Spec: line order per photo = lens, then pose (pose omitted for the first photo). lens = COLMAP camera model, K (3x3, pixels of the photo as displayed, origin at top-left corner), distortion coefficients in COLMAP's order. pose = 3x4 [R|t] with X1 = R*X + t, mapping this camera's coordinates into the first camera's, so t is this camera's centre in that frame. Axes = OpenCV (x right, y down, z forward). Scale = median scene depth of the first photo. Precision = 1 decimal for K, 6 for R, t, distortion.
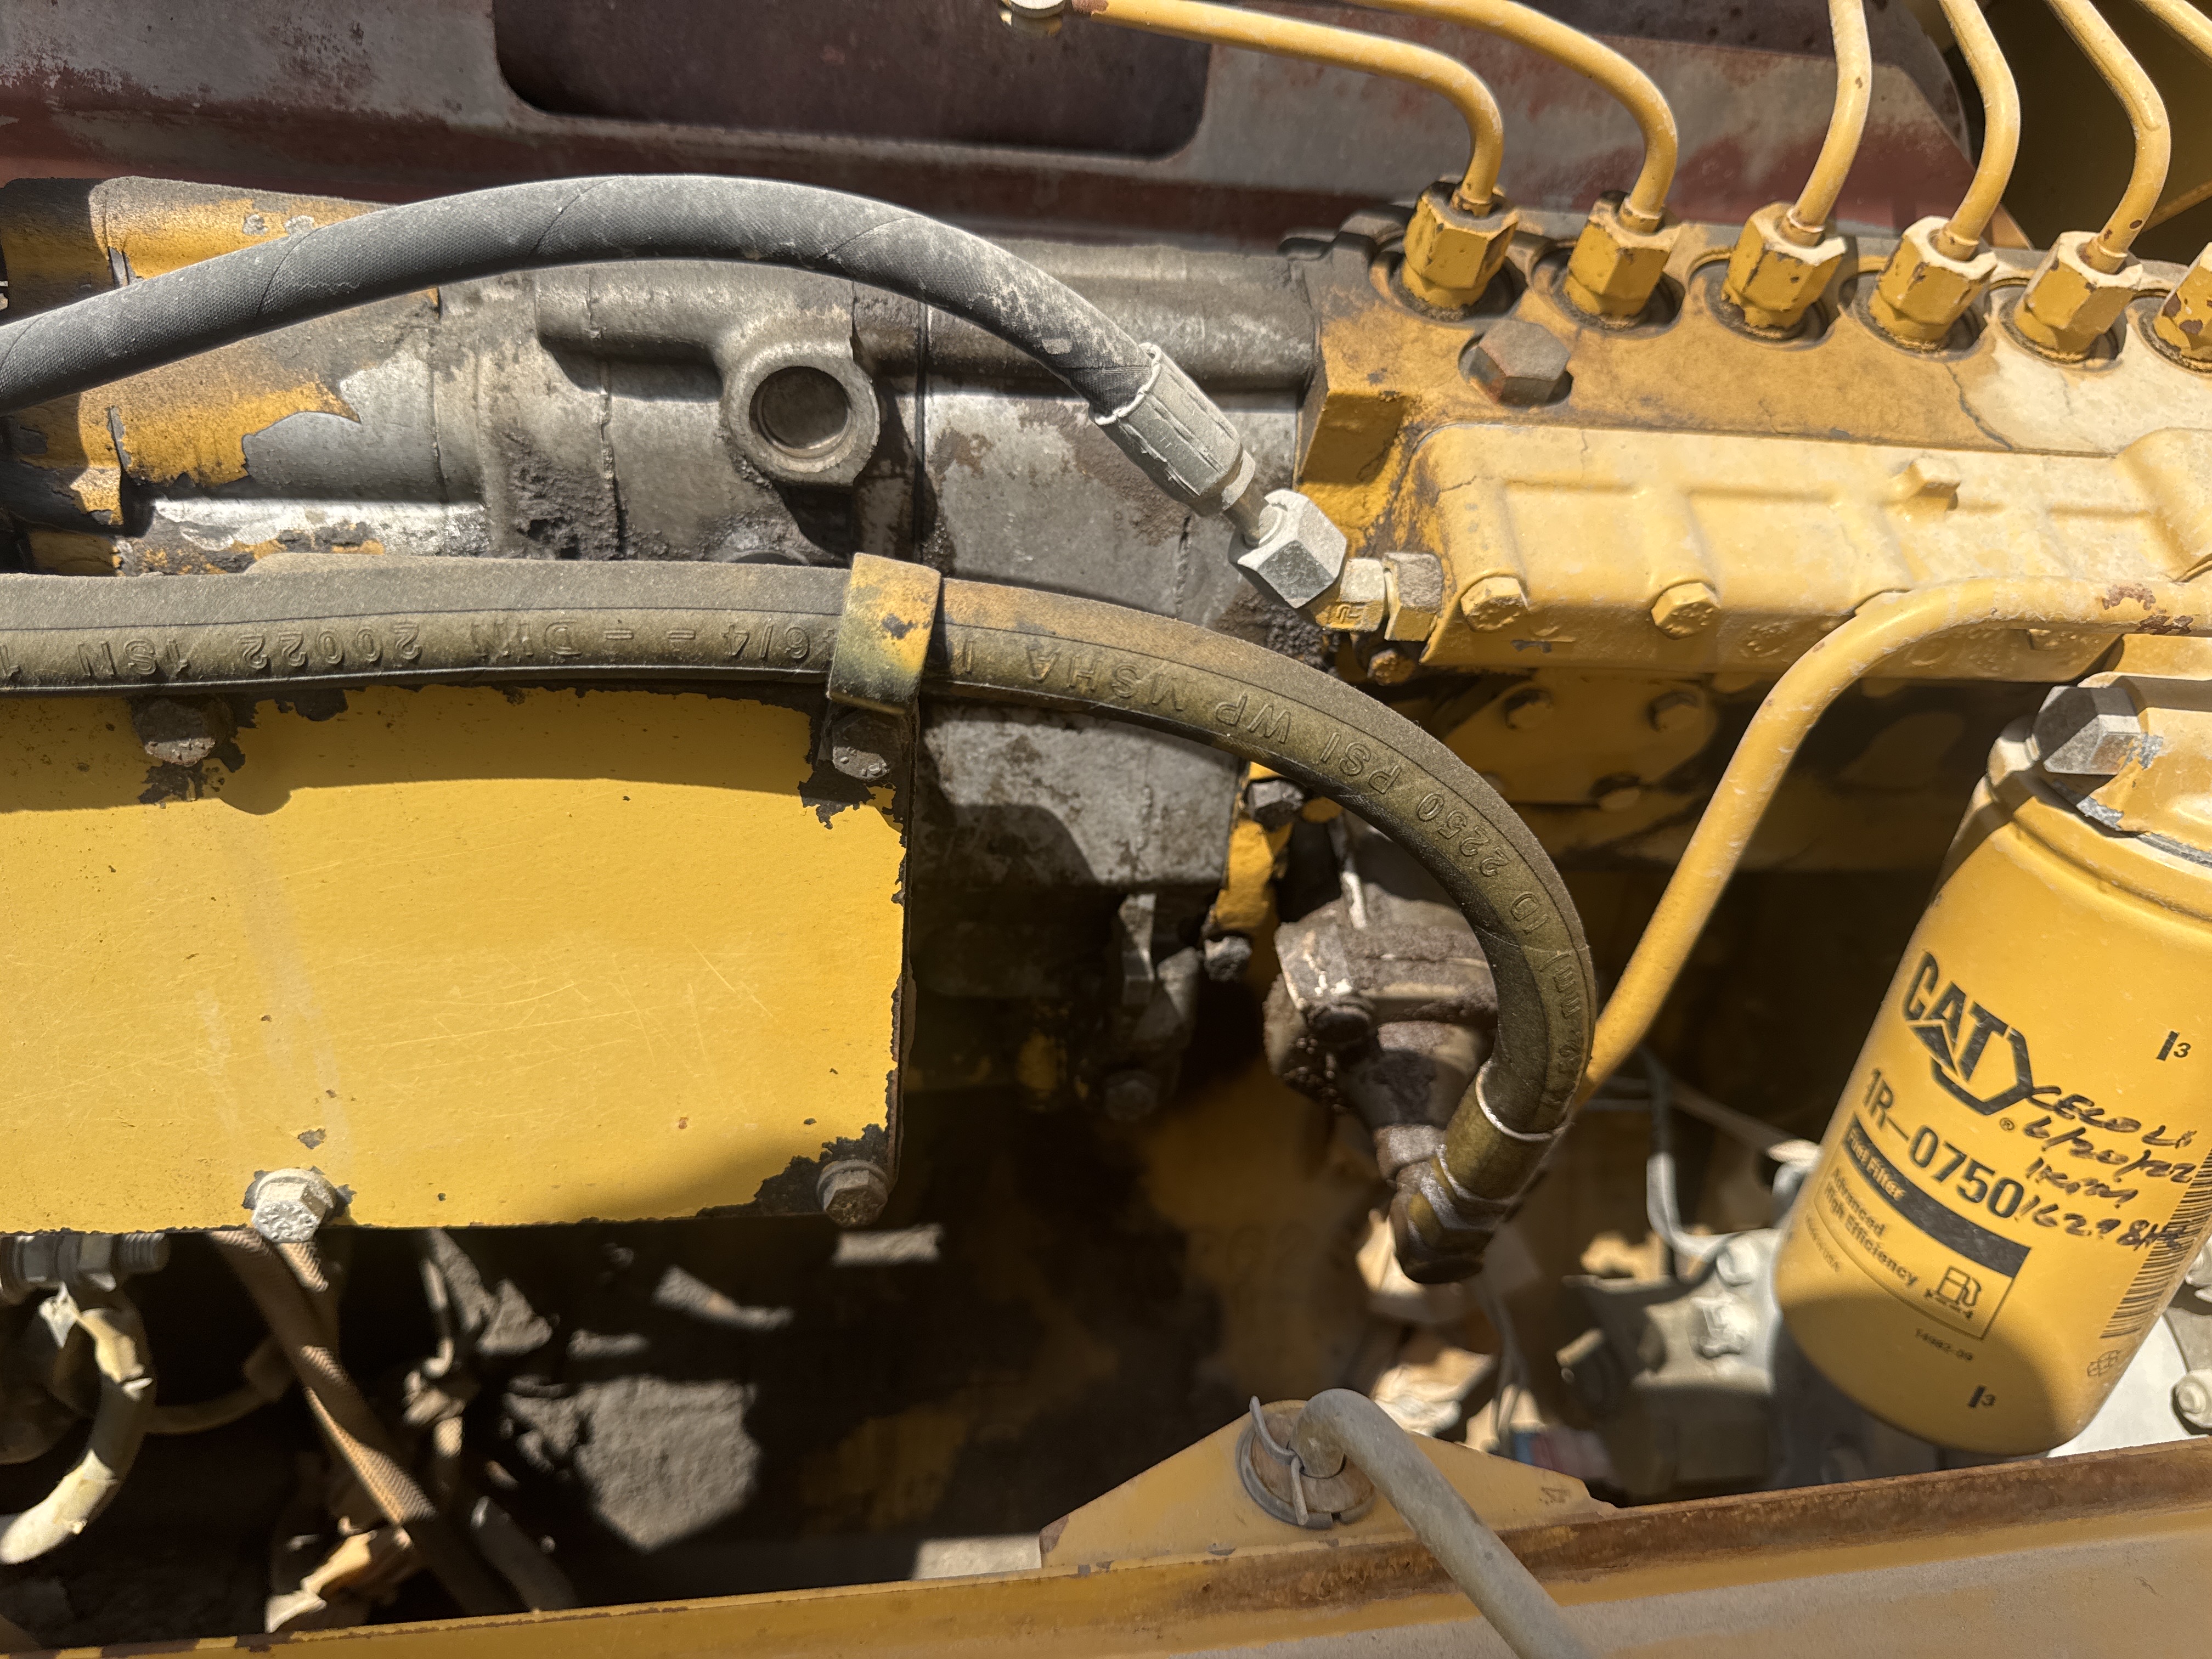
lens RADIAL K [[1622.4, 0, 1106.0], [0, 1622.4, 829.5], [0, 0, 1]] dist [-0.009124, -0.030400]
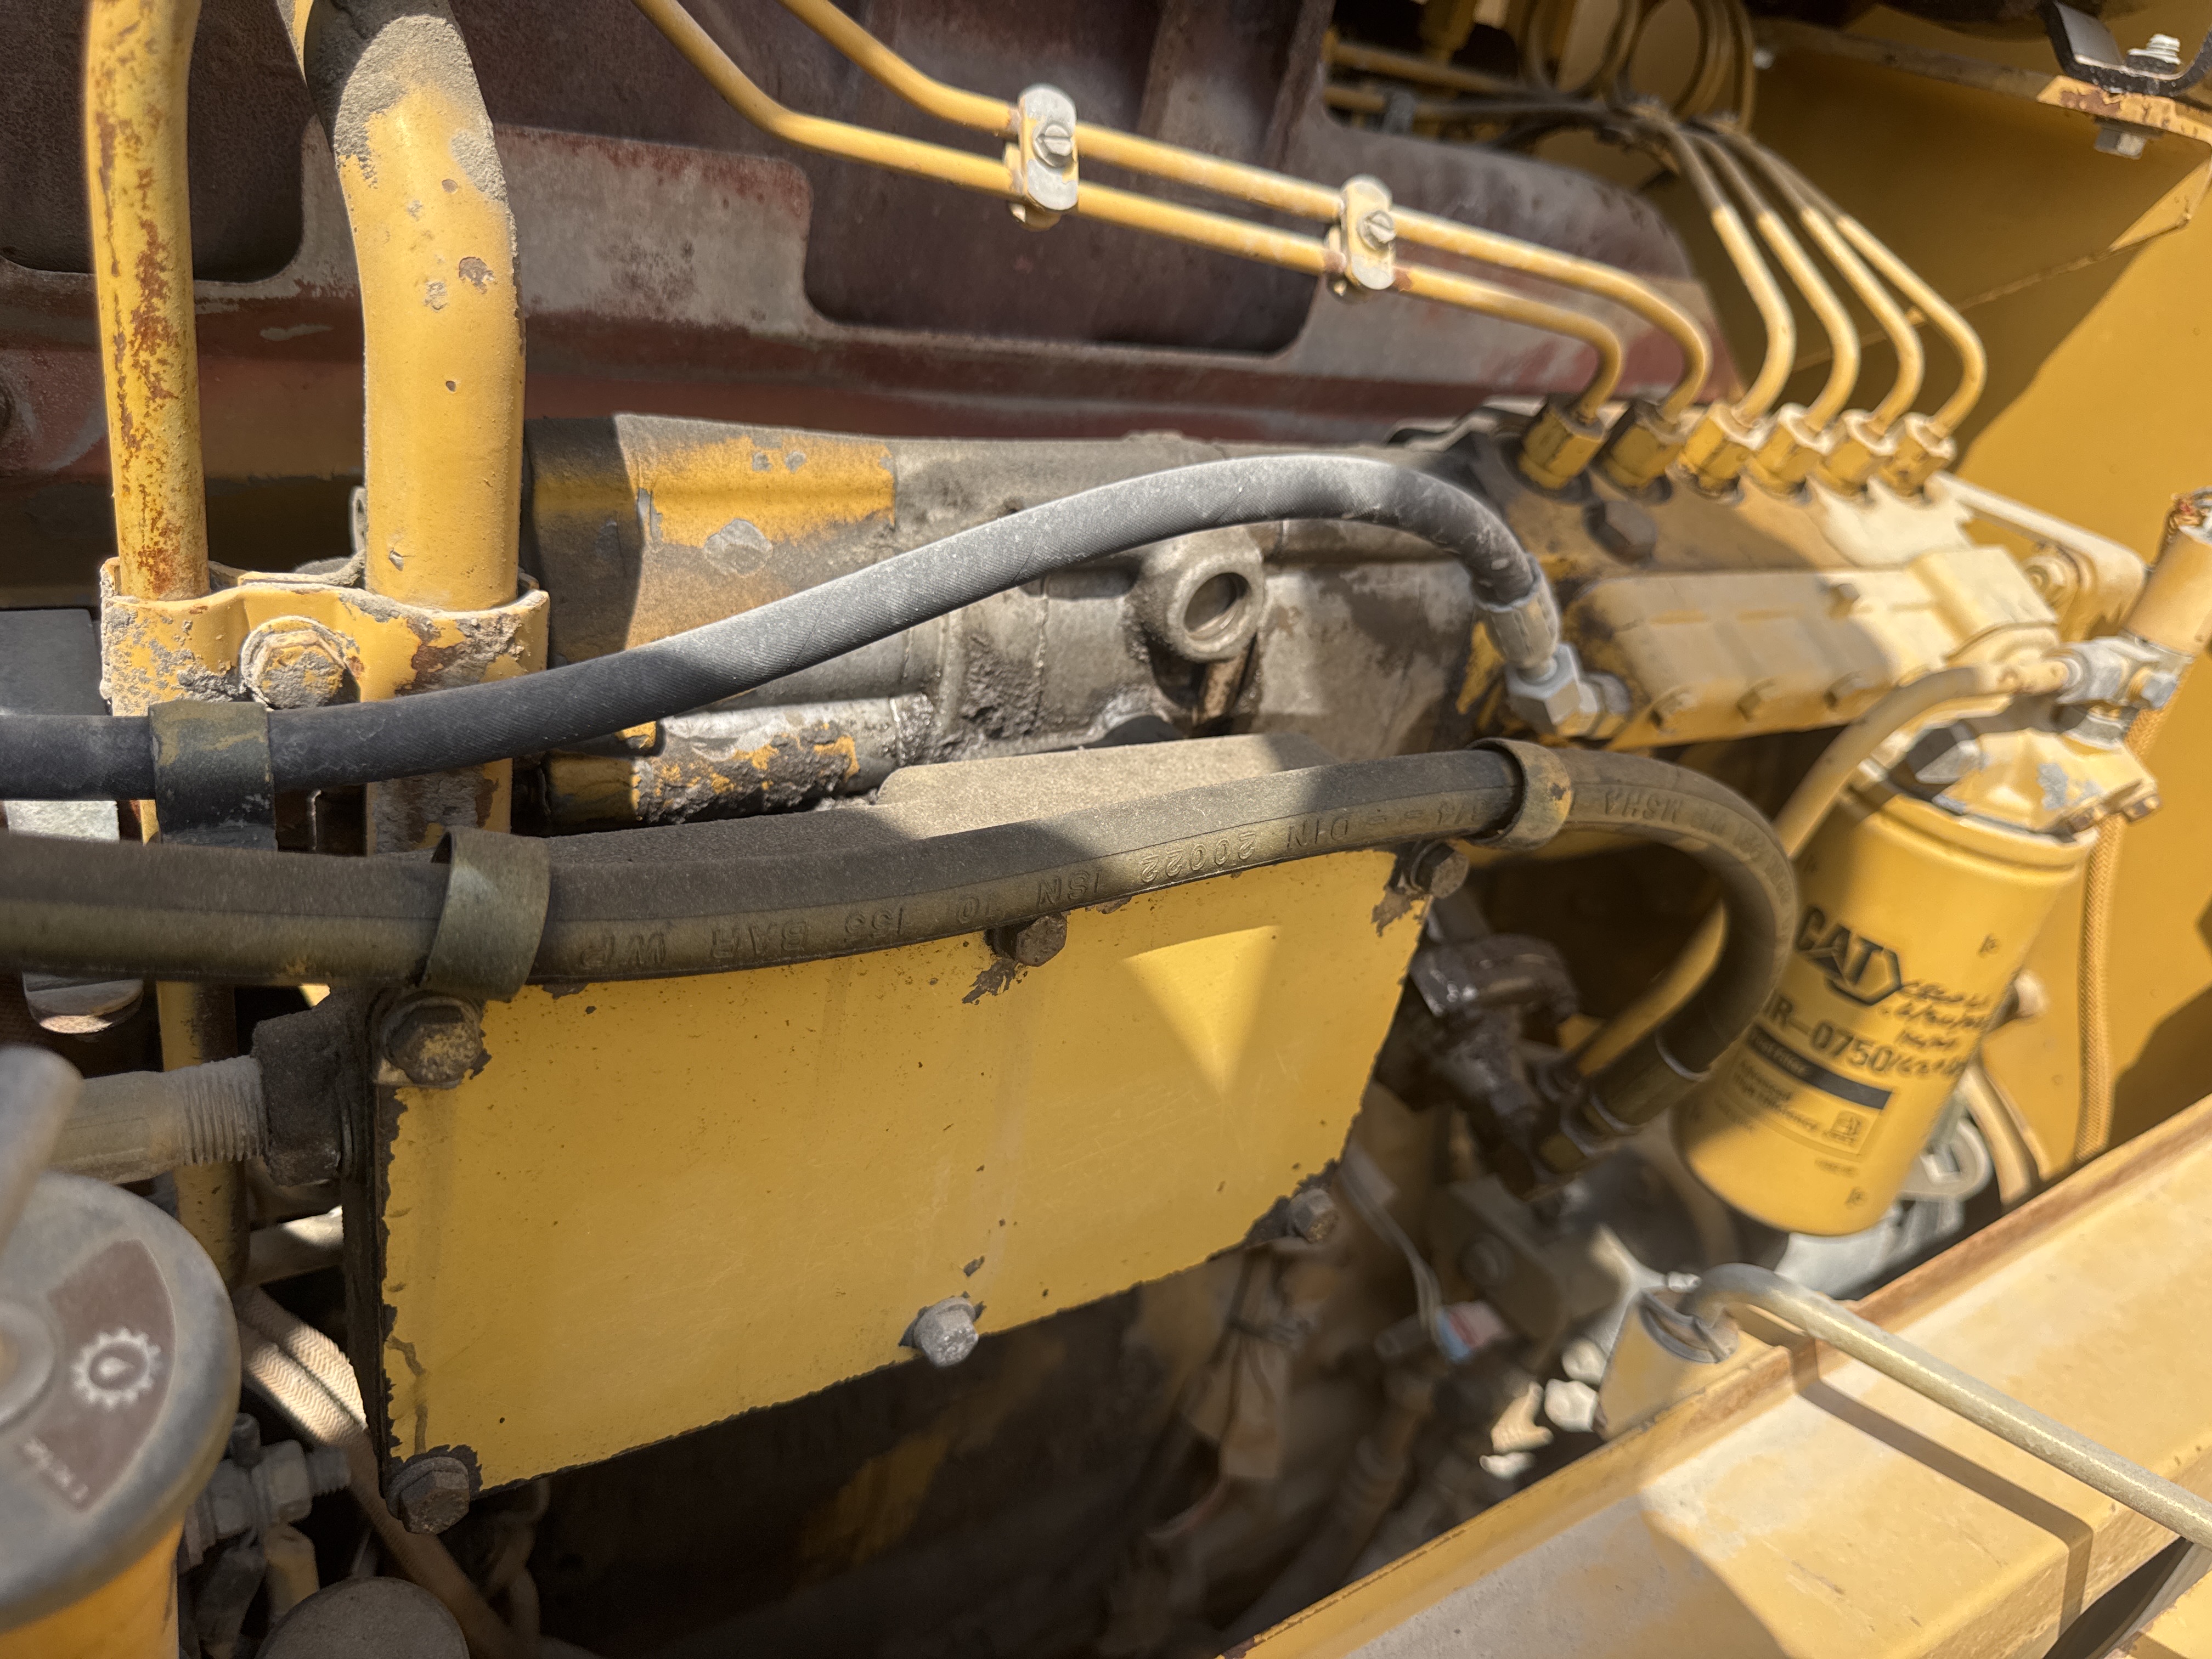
lens RADIAL K [[1622.4, 0, 1106.0], [0, 1622.4, 829.5], [0, 0, 1]] dist [-0.009124, -0.030400]
pose [[0.901264, -0.121560, 0.415869, -0.715370], [0.115053, 0.992522, 0.040777, -0.133404], [-0.417716, 0.011096, 0.908510, -0.073875]]
